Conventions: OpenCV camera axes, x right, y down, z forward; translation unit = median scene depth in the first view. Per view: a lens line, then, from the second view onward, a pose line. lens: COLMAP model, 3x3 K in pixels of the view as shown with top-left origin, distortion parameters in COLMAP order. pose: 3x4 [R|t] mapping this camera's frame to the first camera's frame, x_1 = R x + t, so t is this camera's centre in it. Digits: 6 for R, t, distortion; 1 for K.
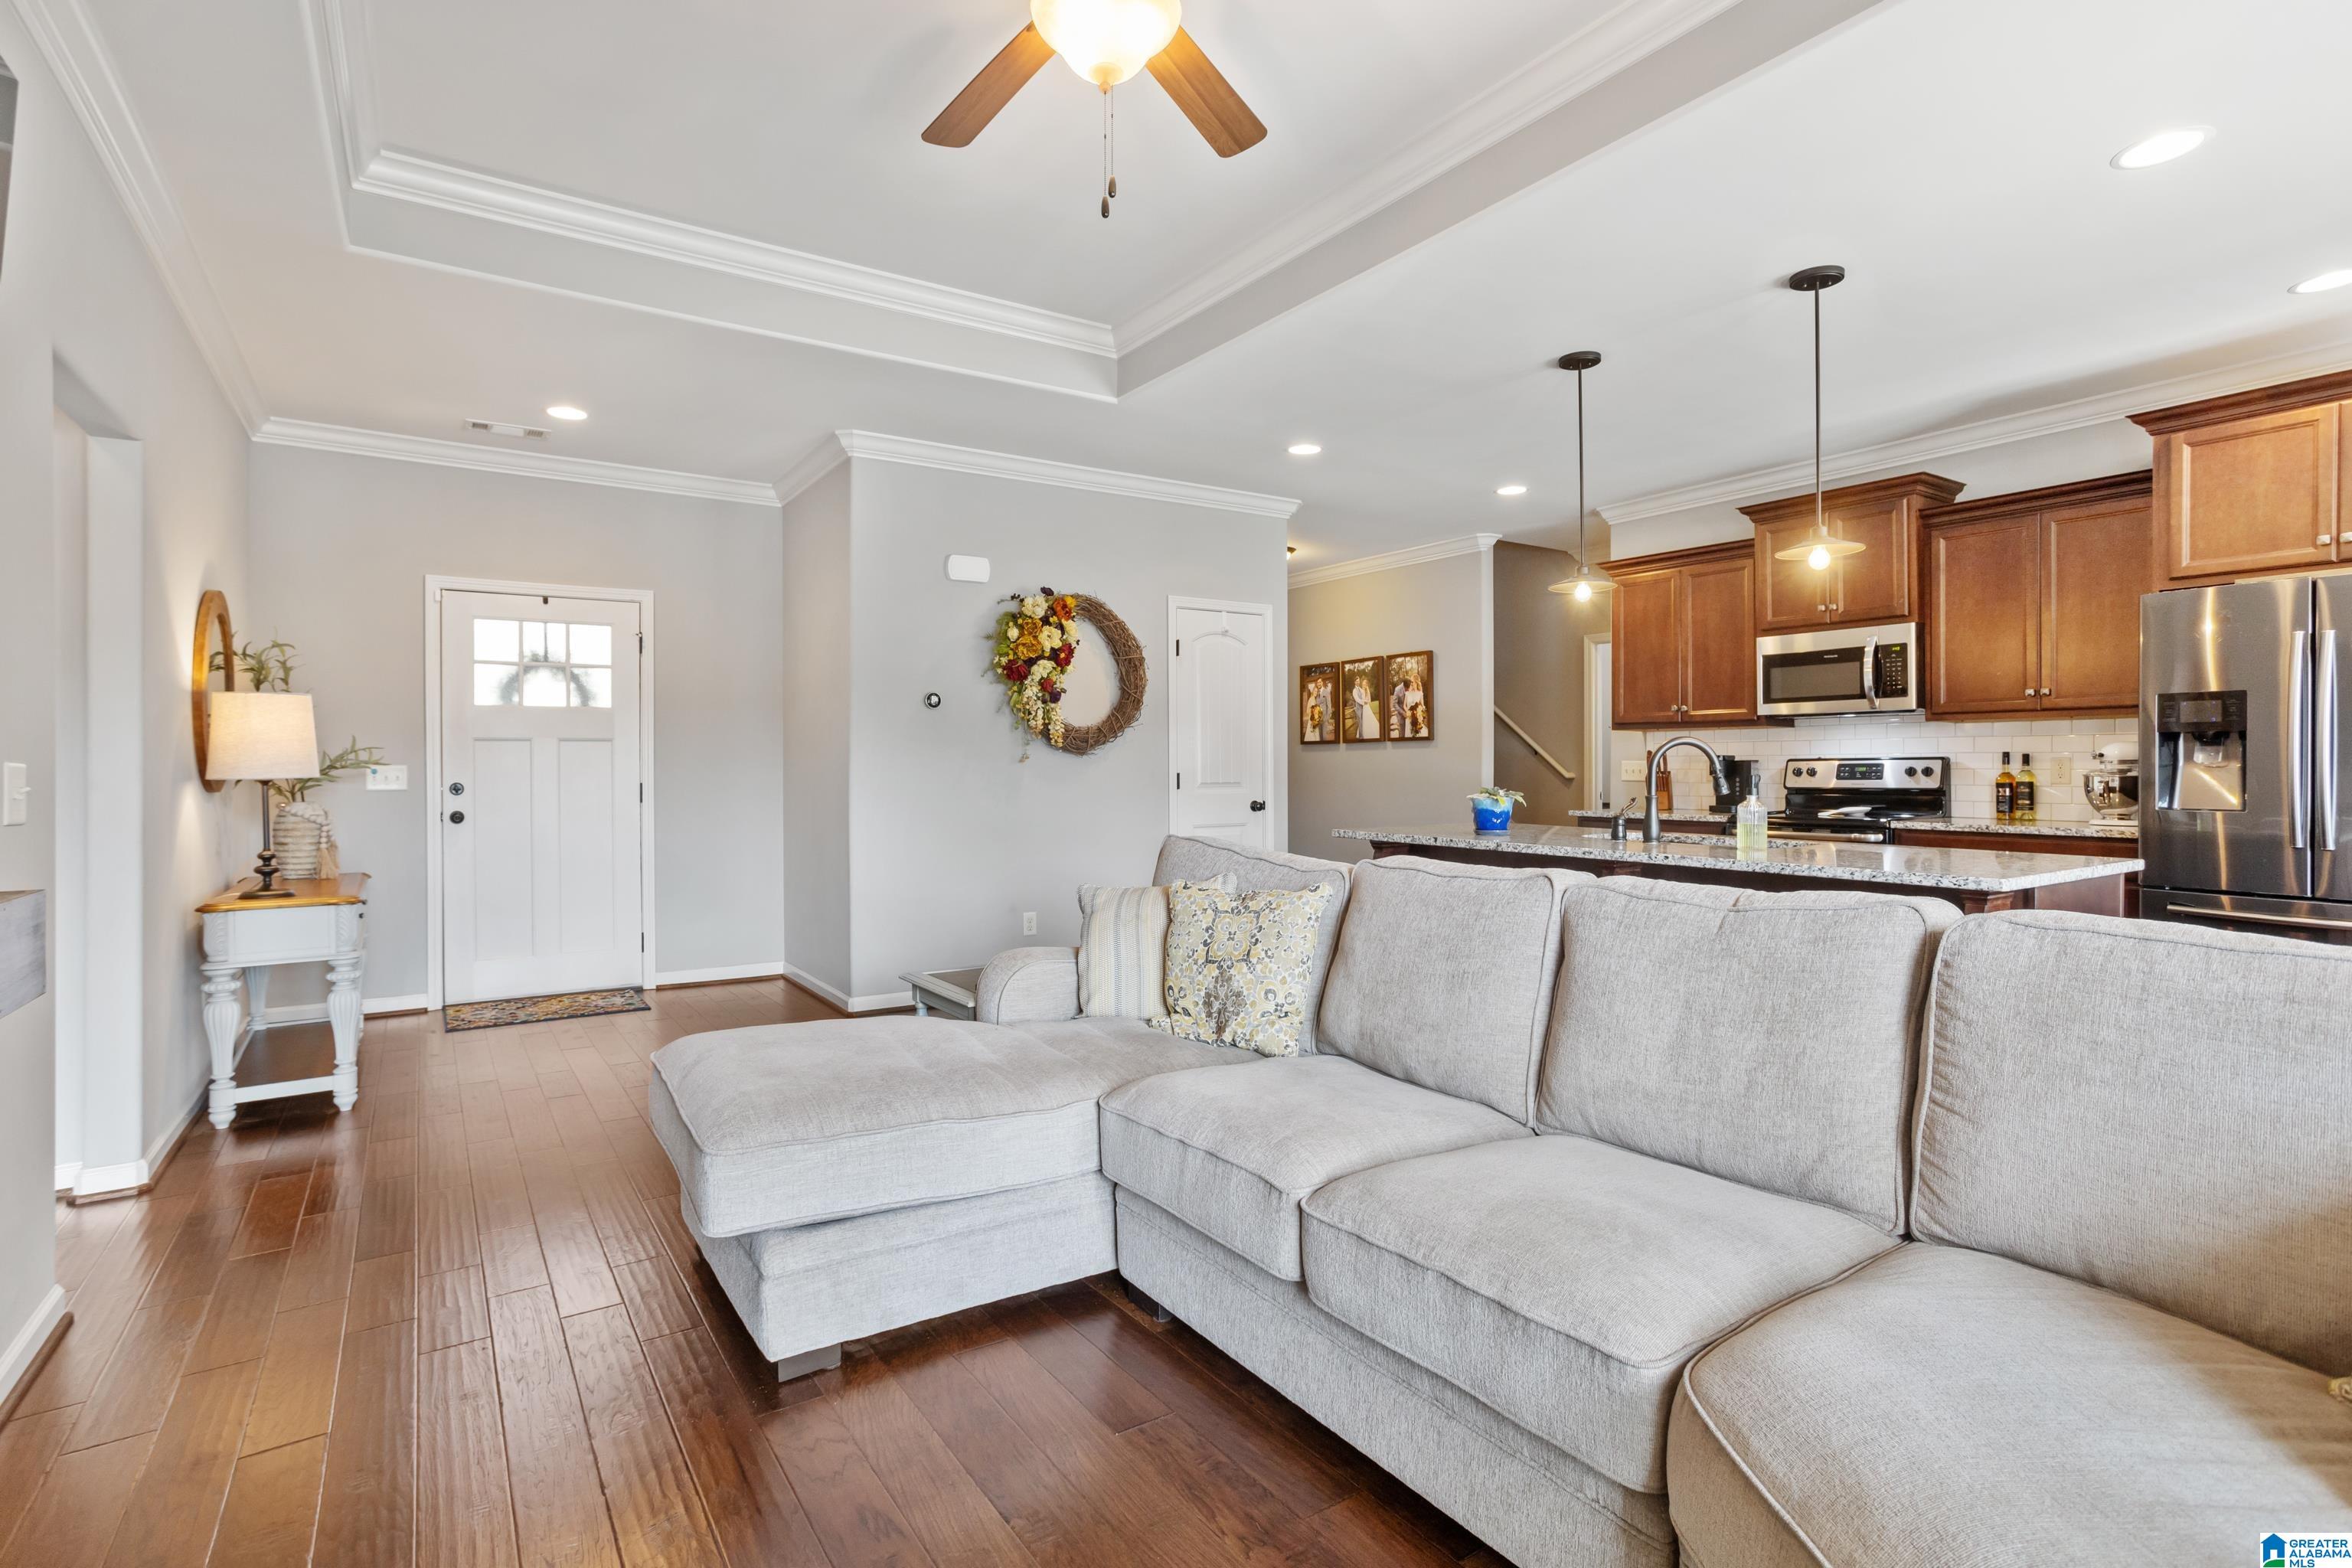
lens RADIAL K [[1162.0, 0, 1156.0], [0, 1162.0, 768.6], [0, 0, 1]] dist [-0.027173, 0.011509]
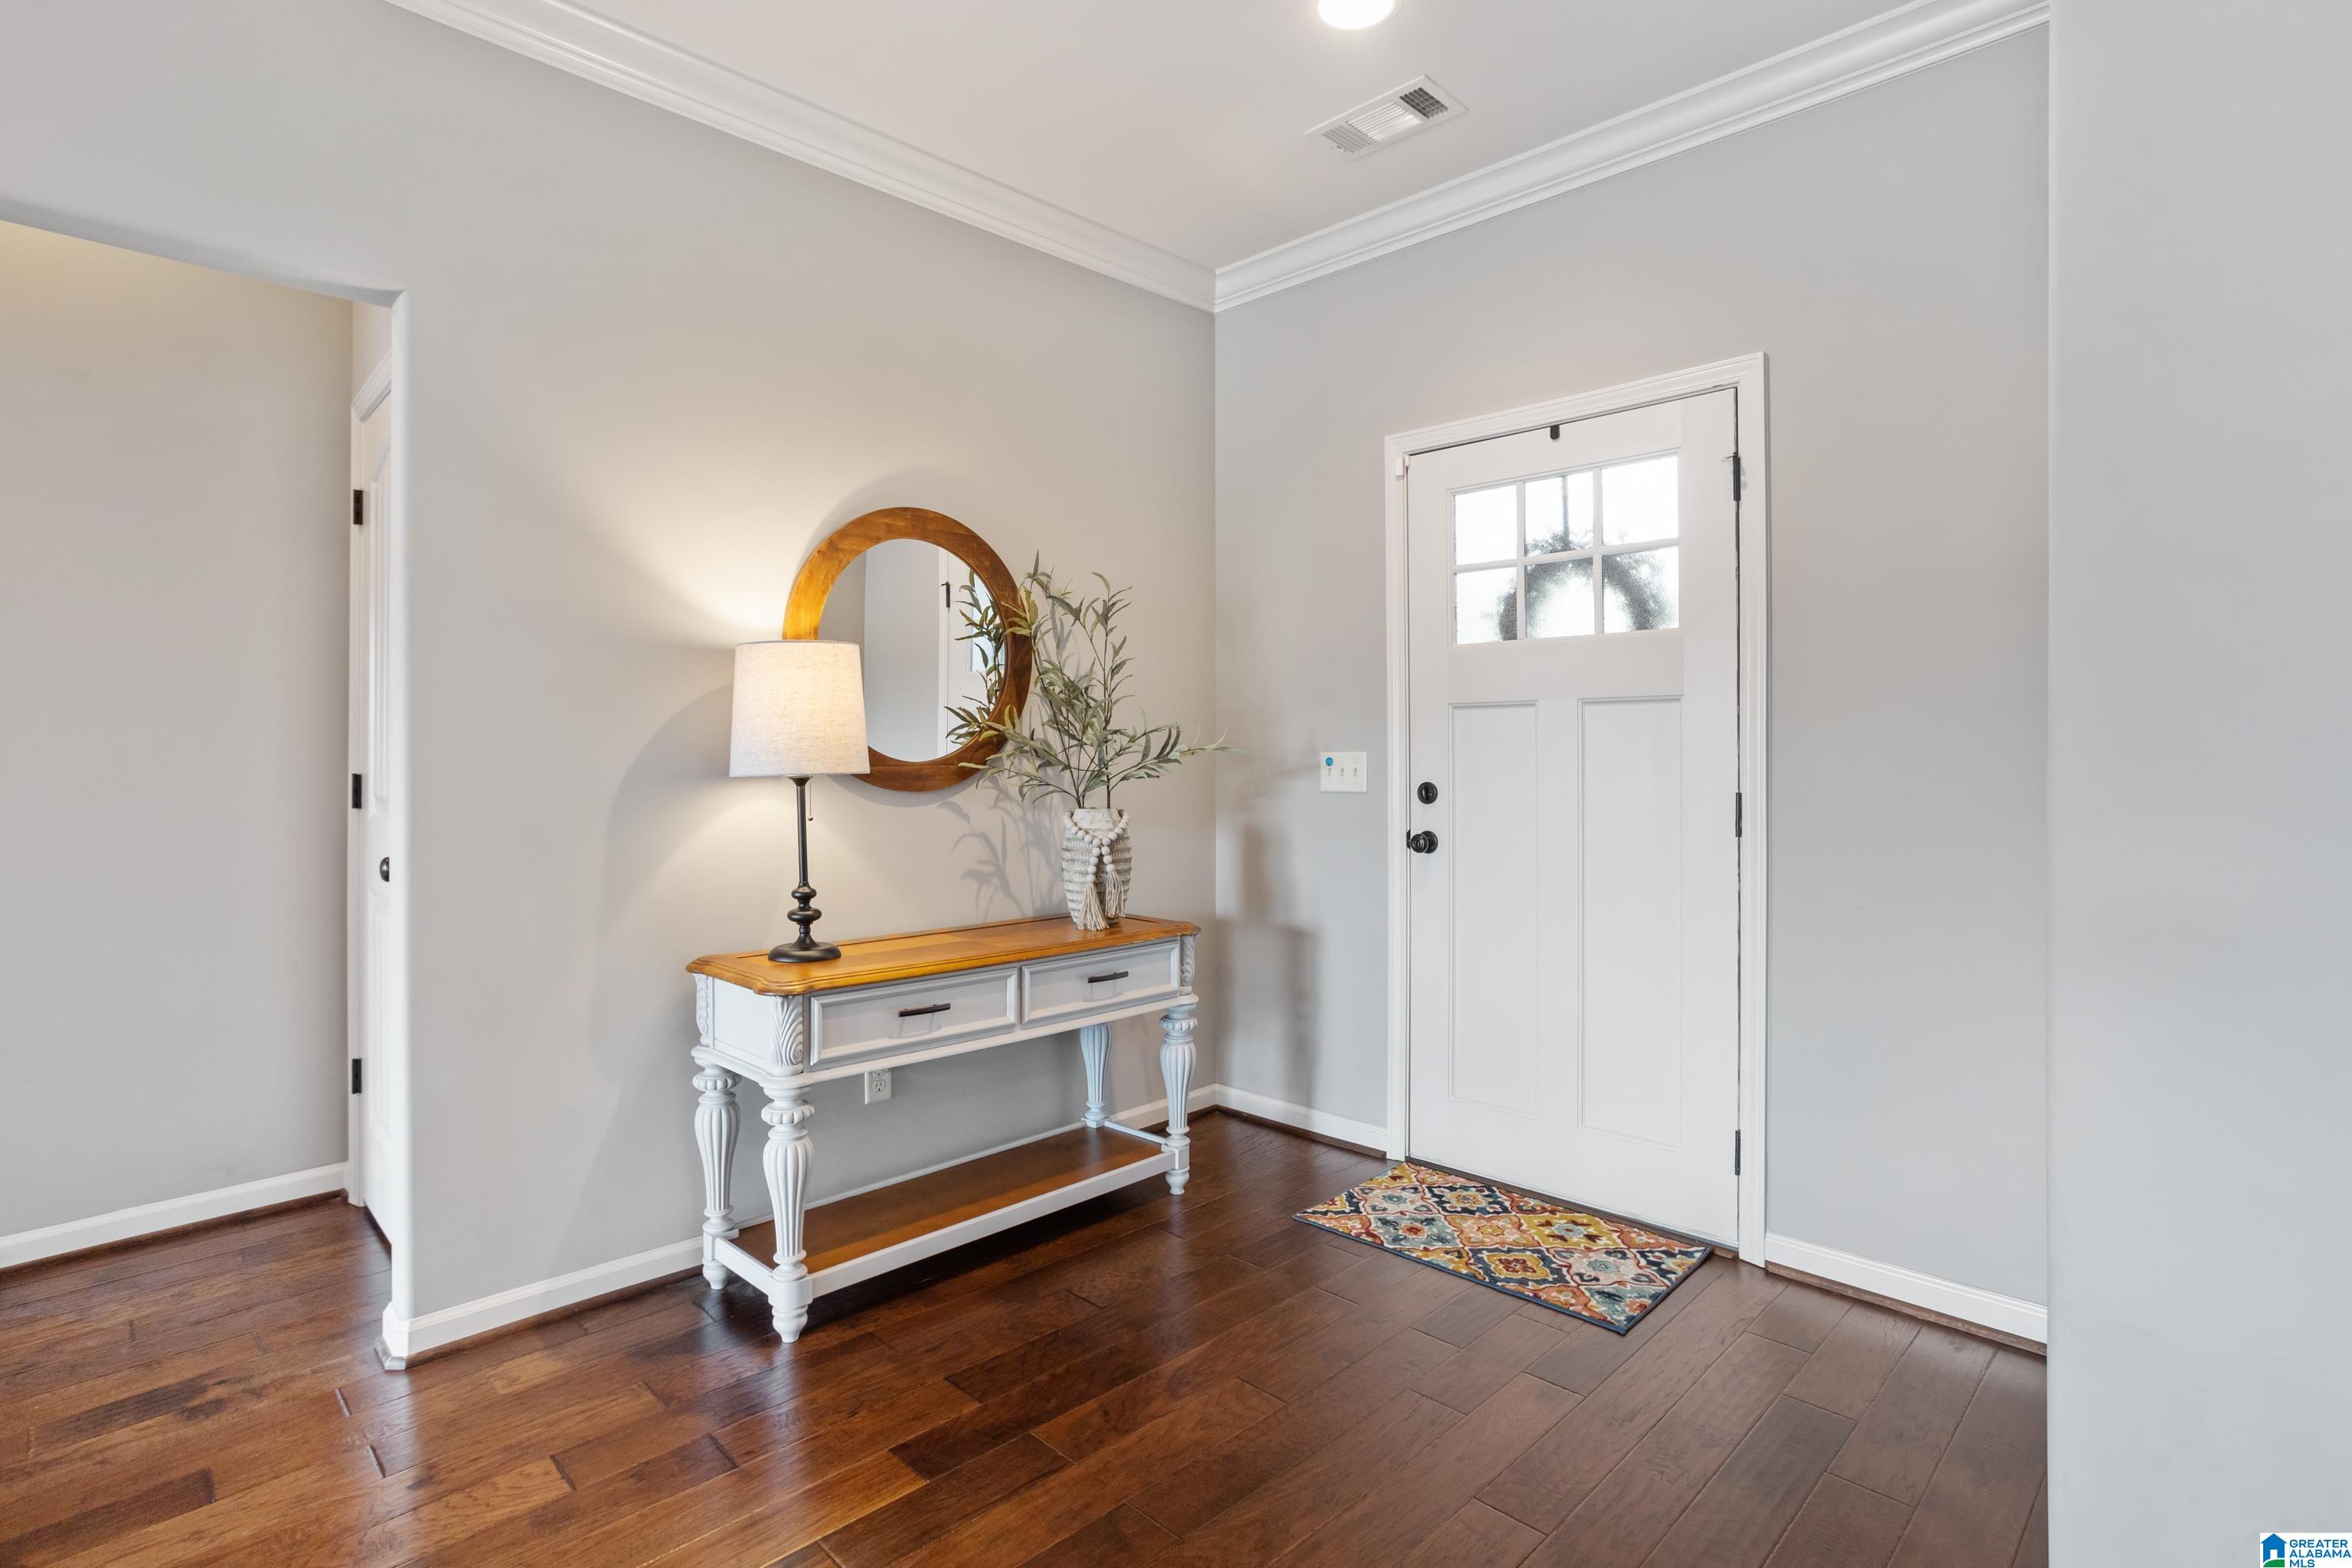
lens RADIAL K [[1162.0, 0, 1184.2], [0, 1162.0, 741.3], [0, 0, 1]] dist [-0.027173, 0.011509]
pose [[0.213217, -0.003883, -0.976997, -0.058571], [-0.000420, 0.999992, -0.004066, -0.005607], [0.977005, 0.001277, 0.213213, 0.716165]]
